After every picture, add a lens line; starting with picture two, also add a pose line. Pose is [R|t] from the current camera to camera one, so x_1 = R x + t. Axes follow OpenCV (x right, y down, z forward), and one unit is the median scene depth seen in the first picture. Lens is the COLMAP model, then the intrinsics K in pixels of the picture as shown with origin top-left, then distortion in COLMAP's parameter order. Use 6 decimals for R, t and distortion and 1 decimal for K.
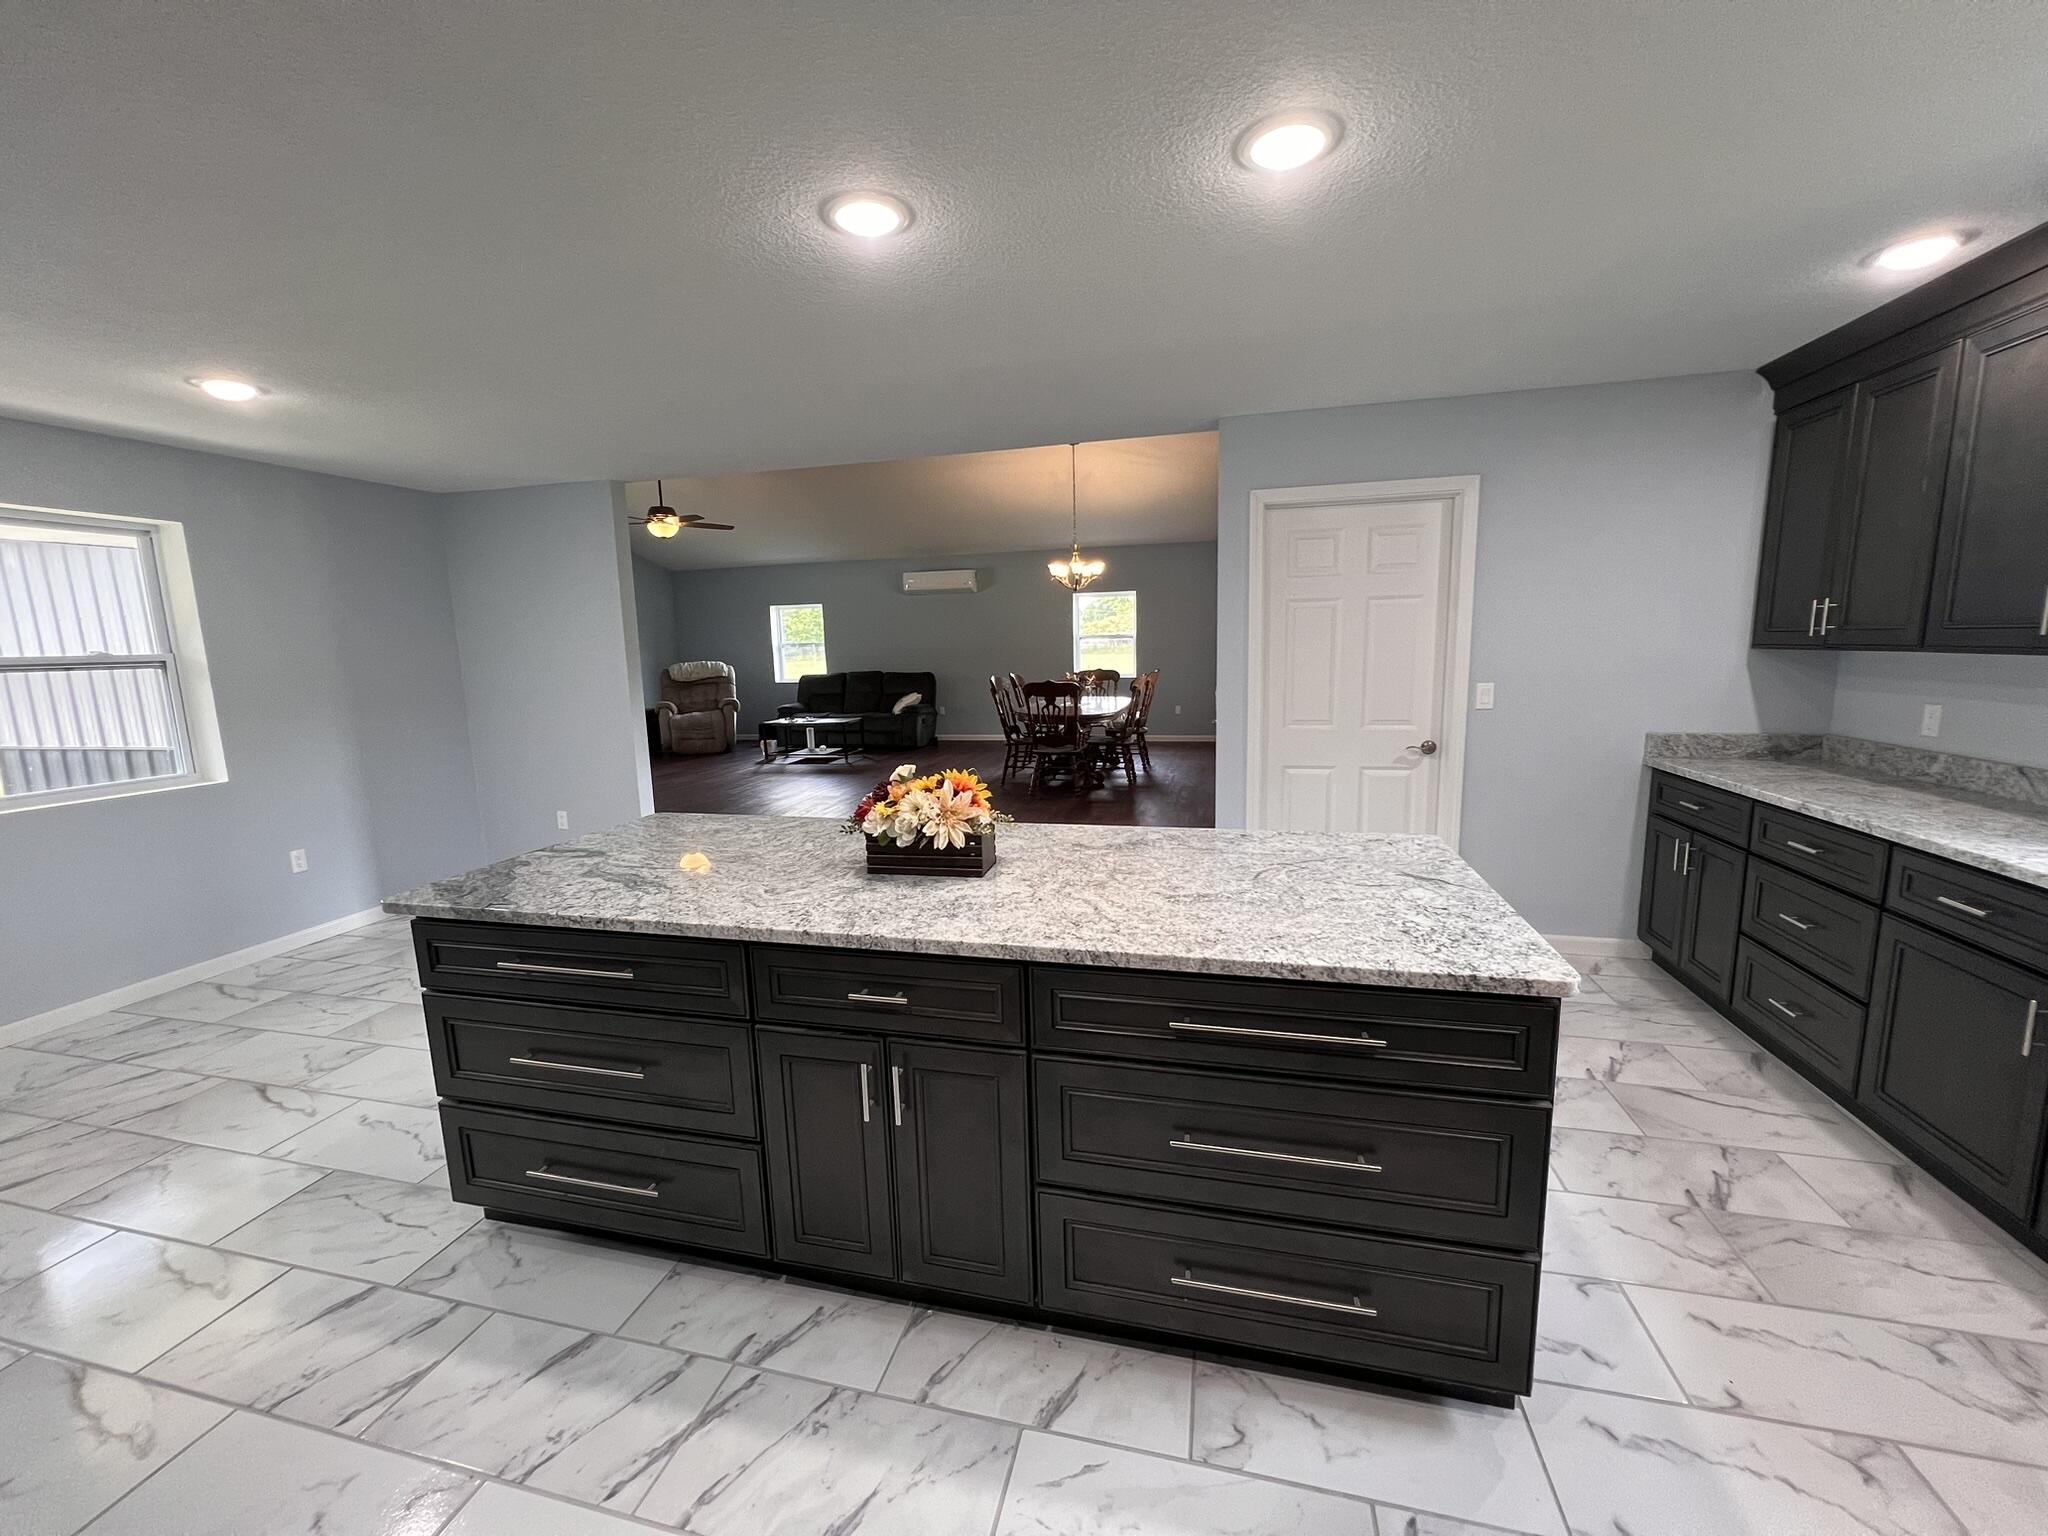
lens RADIAL K [[820.8, 0, 1022.5], [0, 820.8, 766.1], [0, 0, 1]] dist [-0.000739, -0.000043]
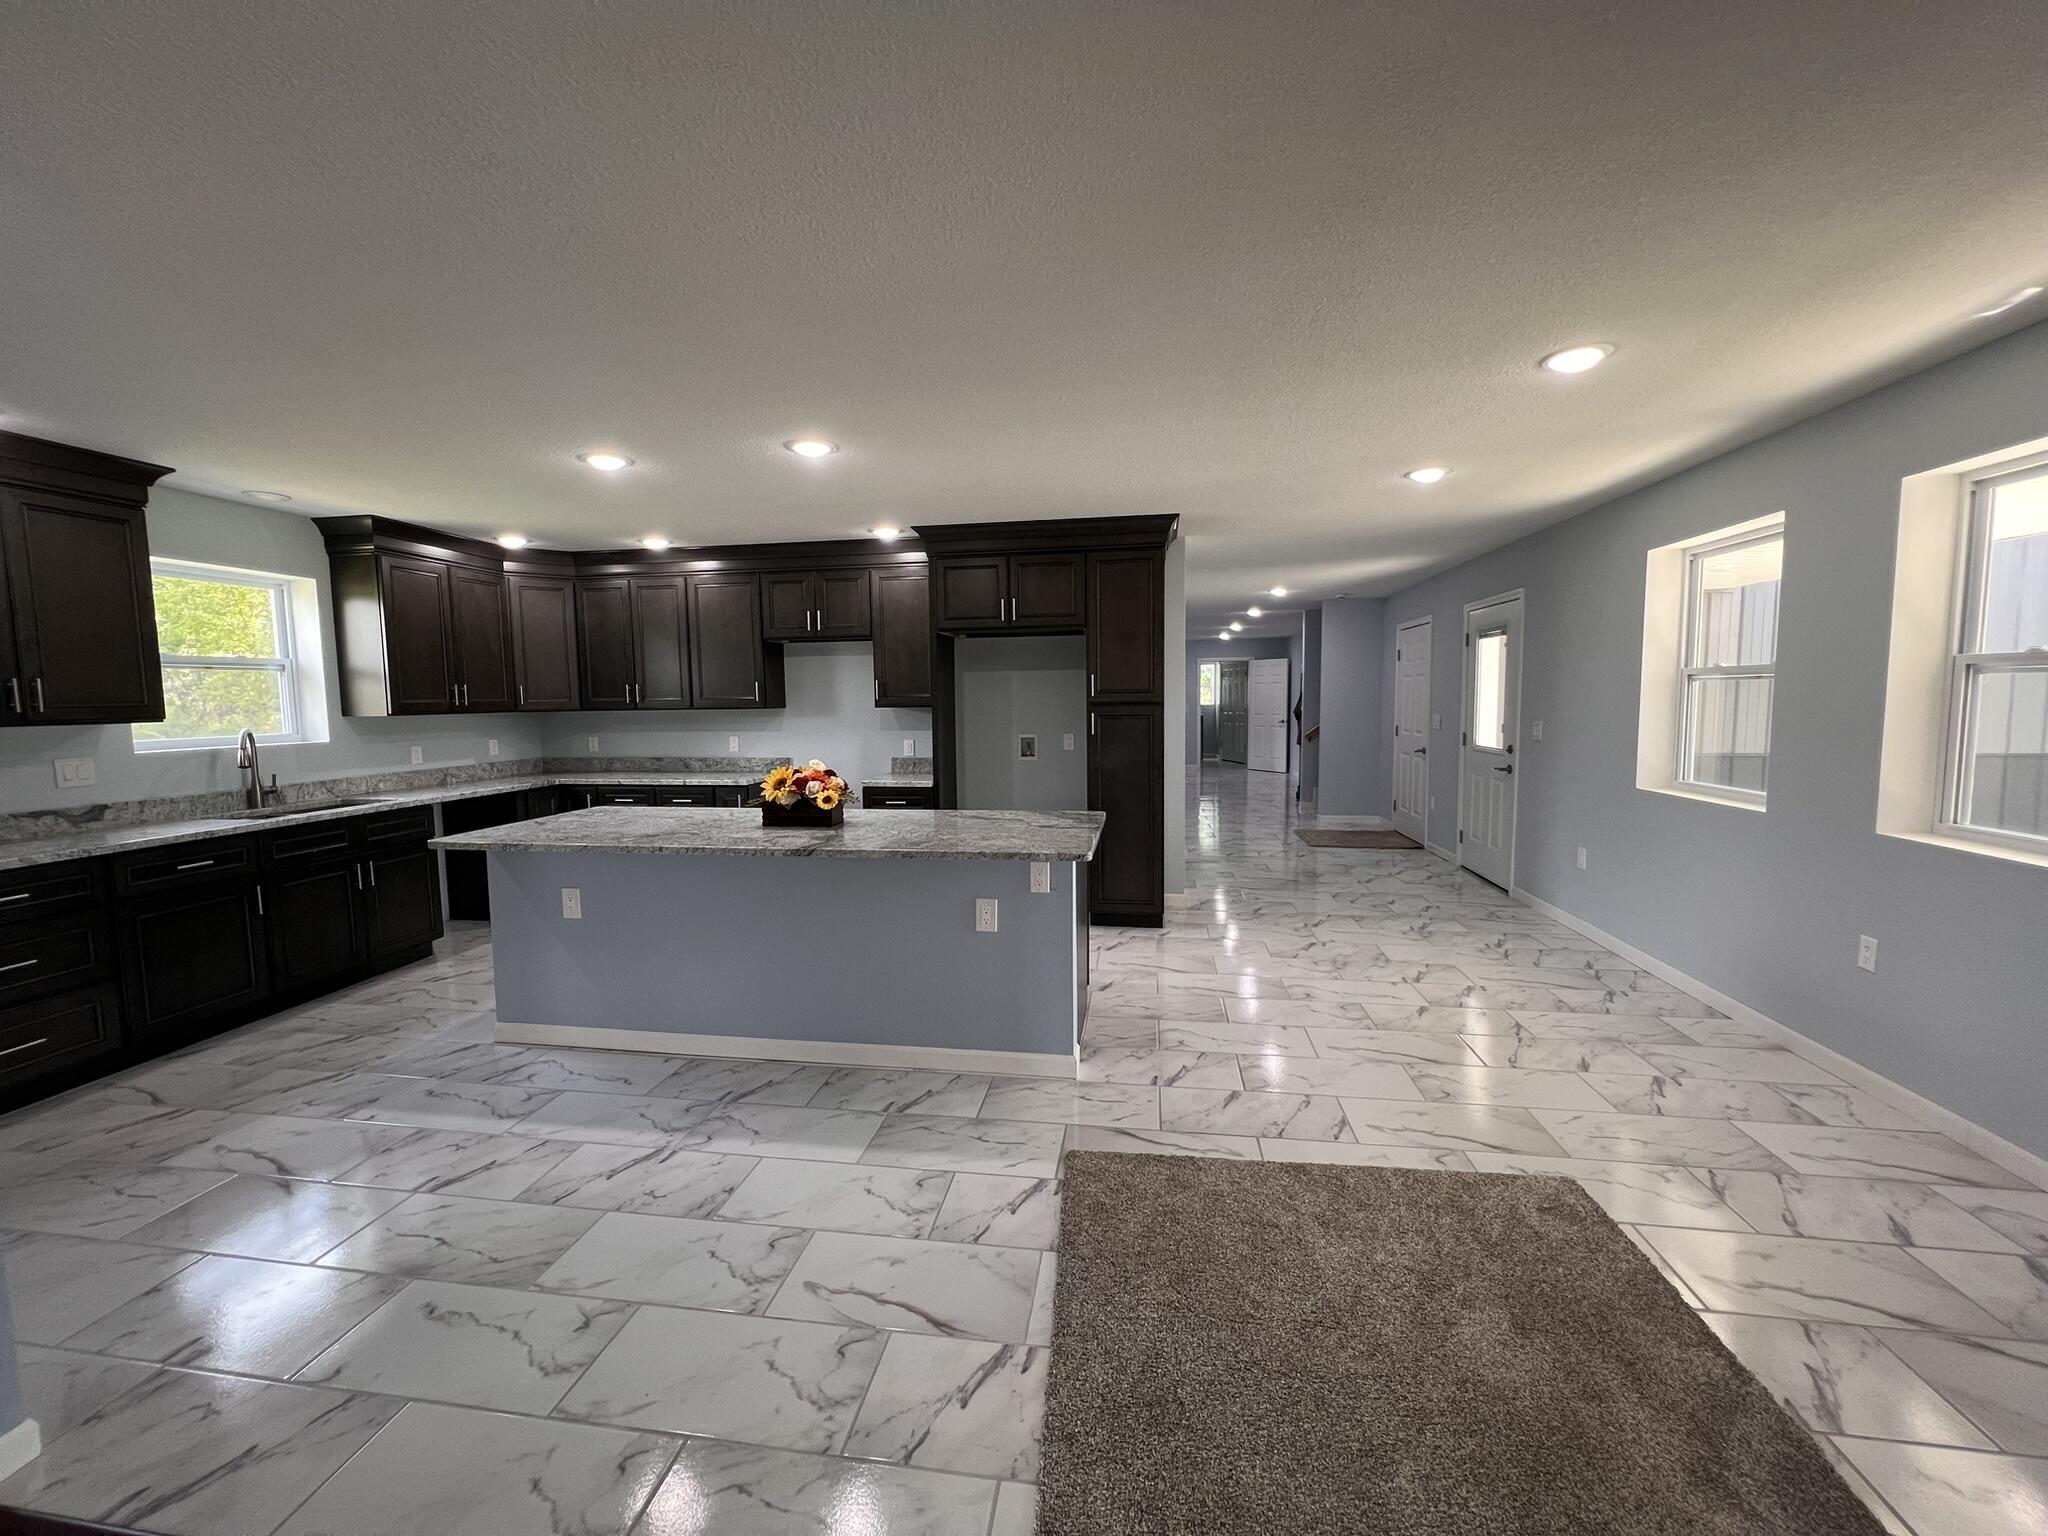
lens RADIAL K [[820.8, 0, 1020.5], [0, 820.8, 770.0], [0, 0, 1]] dist [-0.000739, -0.000043]
pose [[-0.995070, 0.048048, -0.086763, -0.272908], [0.025843, 0.970205, 0.240905, -0.247318], [0.095753, 0.237475, -0.966663, 1.771063]]
